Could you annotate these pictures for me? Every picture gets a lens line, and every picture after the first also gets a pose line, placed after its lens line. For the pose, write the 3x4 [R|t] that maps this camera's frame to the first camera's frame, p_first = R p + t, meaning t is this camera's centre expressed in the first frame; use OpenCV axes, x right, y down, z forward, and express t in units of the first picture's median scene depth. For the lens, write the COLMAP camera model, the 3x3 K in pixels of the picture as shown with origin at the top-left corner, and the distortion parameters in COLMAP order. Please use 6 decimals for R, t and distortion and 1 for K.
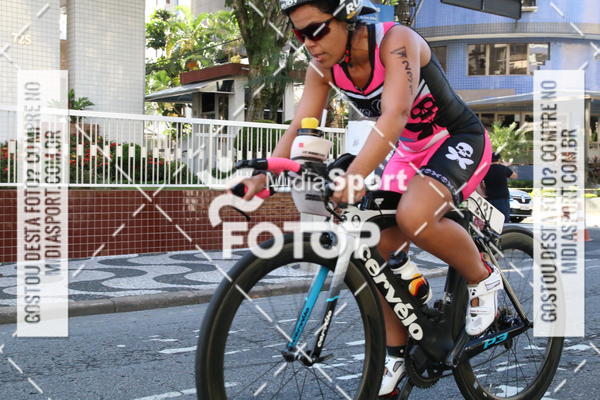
lens RADIAL K [[750.4, 0, 313.7], [0, 750.4, 200.8], [0, 0, 1]] dist [0.021926, 0.039201]
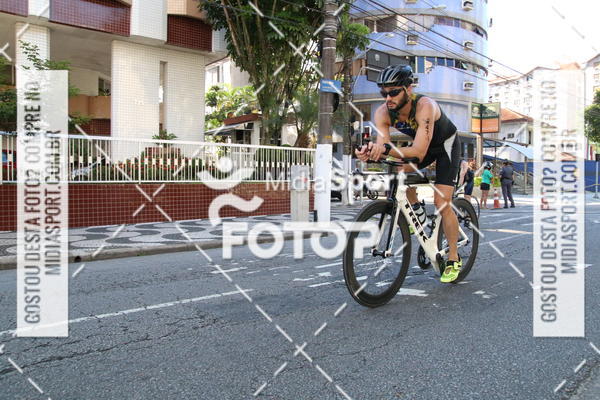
lens RADIAL K [[807.3, 0, 299.4], [0, 807.3, 187.5], [0, 0, 1]] dist [-0.036415, 0.083448]
pose [[0.999785, 0.000165, -0.020759, 0.043489], [-0.000554, 0.999824, -0.018729, 0.031643], [0.020752, 0.018736, 0.999609, -0.929630]]
